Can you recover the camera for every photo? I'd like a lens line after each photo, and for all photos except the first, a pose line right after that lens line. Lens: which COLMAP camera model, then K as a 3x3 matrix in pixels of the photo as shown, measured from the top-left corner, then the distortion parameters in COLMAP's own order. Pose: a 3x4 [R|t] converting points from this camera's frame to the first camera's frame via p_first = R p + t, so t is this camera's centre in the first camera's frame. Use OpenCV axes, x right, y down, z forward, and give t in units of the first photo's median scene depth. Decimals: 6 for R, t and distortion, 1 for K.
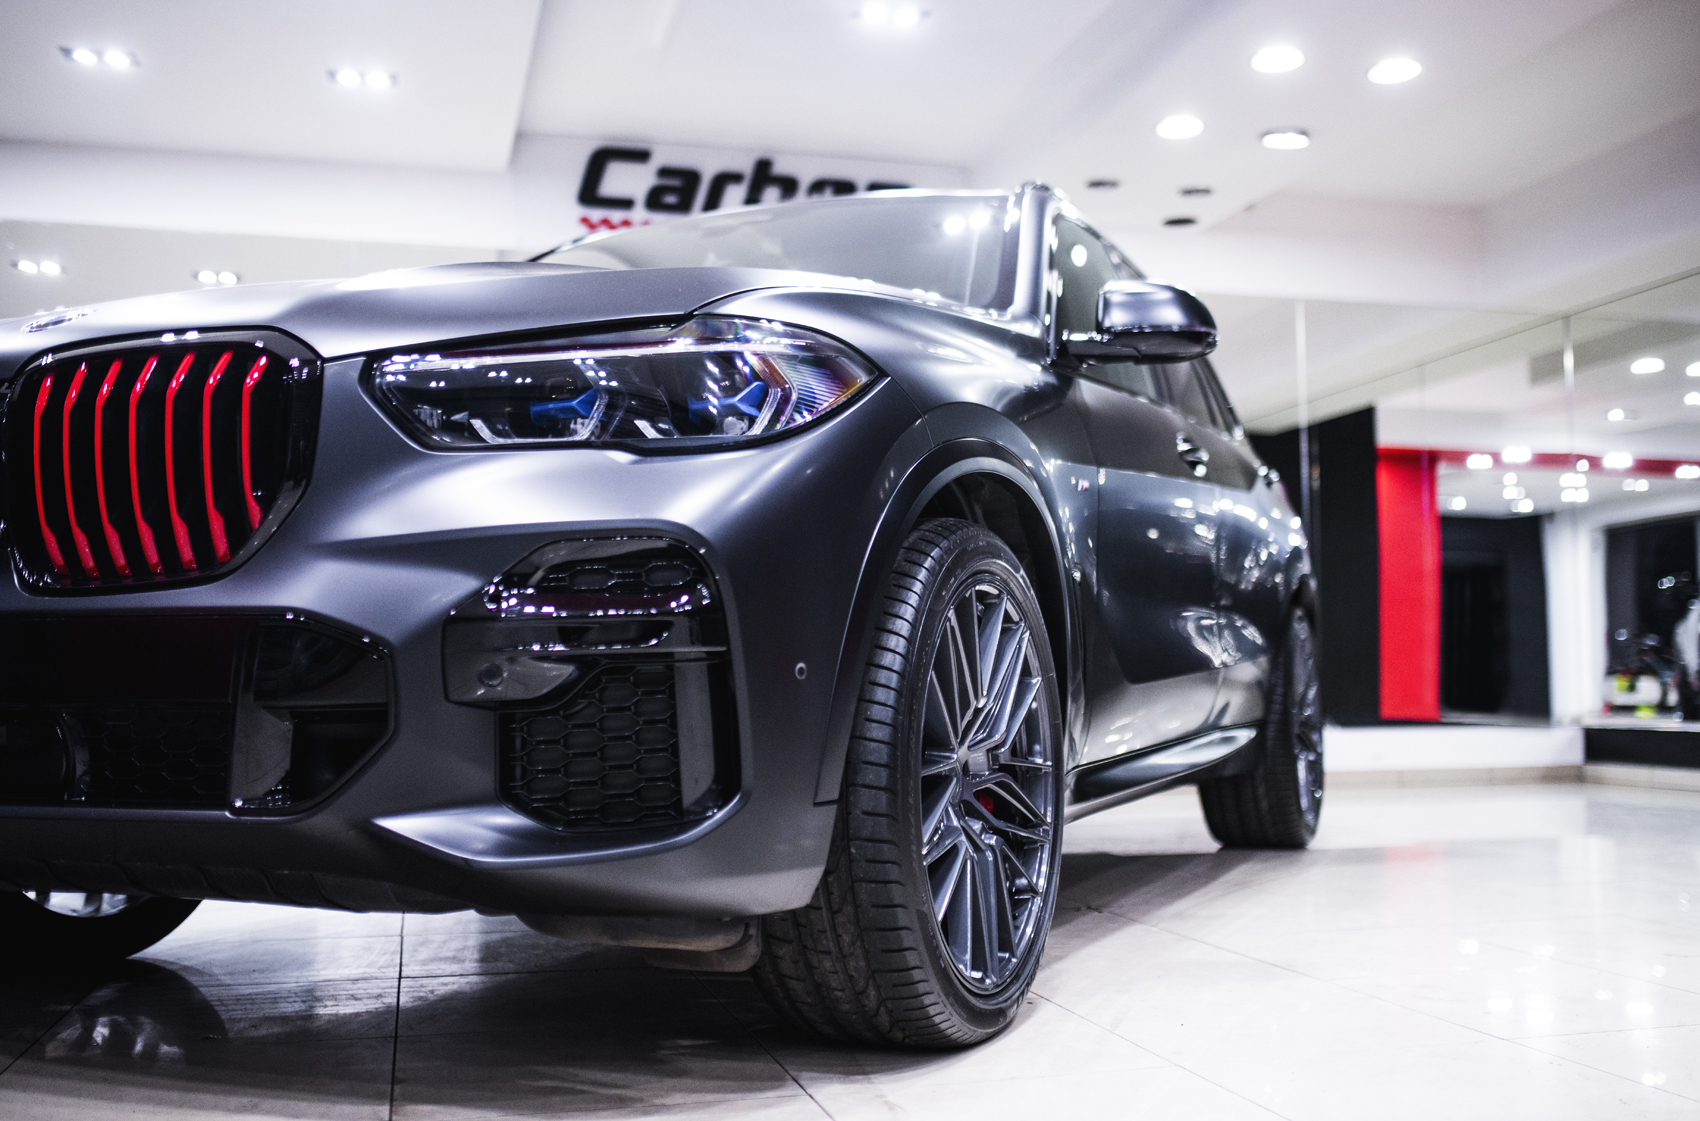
lens RADIAL K [[1693.9, 0, 850.0], [0, 1693.9, 560.5], [0, 0, 1]] dist [-0.011780, -0.013766]
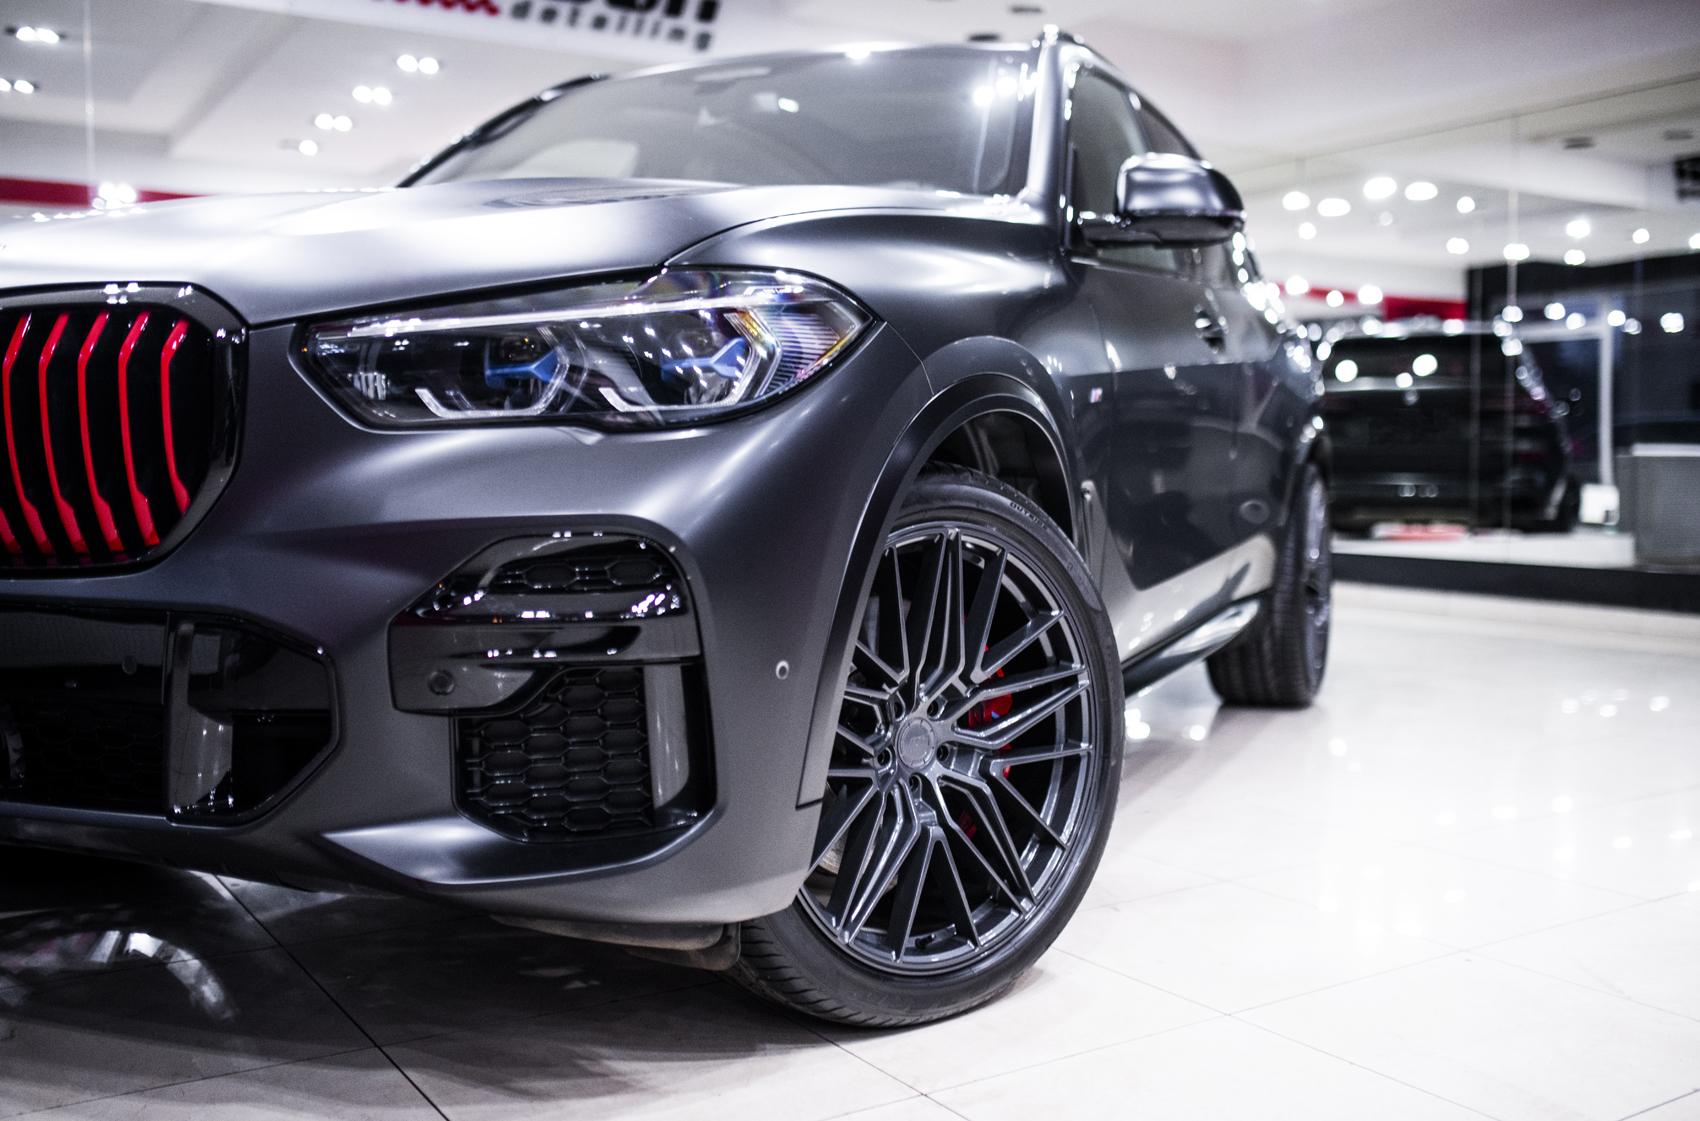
lens RADIAL K [[1664.9, 0, 850.0], [0, 1664.9, 560.5], [0, 0, 1]] dist [-0.058492, 0.161124]
pose [[0.999945, 0.008165, -0.006529, 0.011093], [-0.007232, 0.991216, 0.132059, -0.097363], [0.007550, -0.132004, 0.991220, 0.100026]]
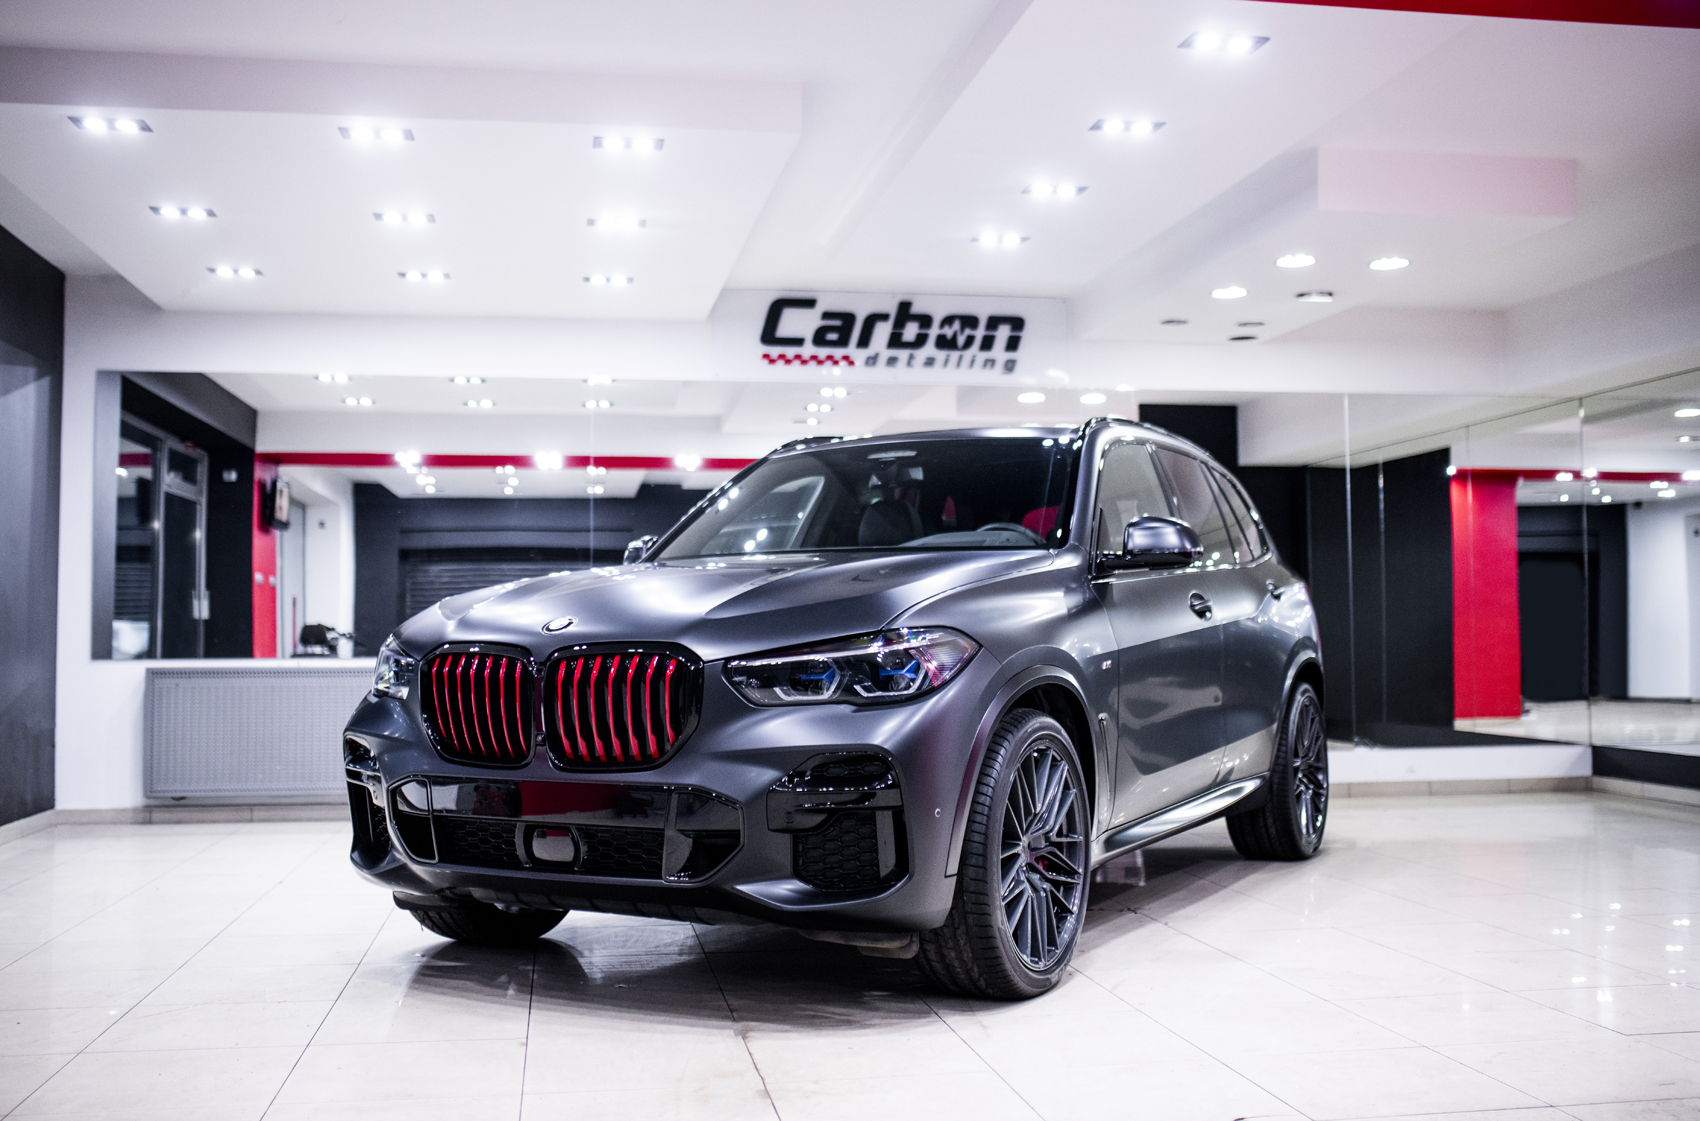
lens RADIAL K [[1698.4, 0, 814.9], [0, 1698.4, 556.5], [0, 0, 1]] dist [-0.015476, 0.006764]
pose [[0.994910, -0.007215, -0.100505, 0.027166], [0.009773, 0.999640, 0.024987, -0.254904], [0.100288, -0.025842, 0.994623, -0.892354]]
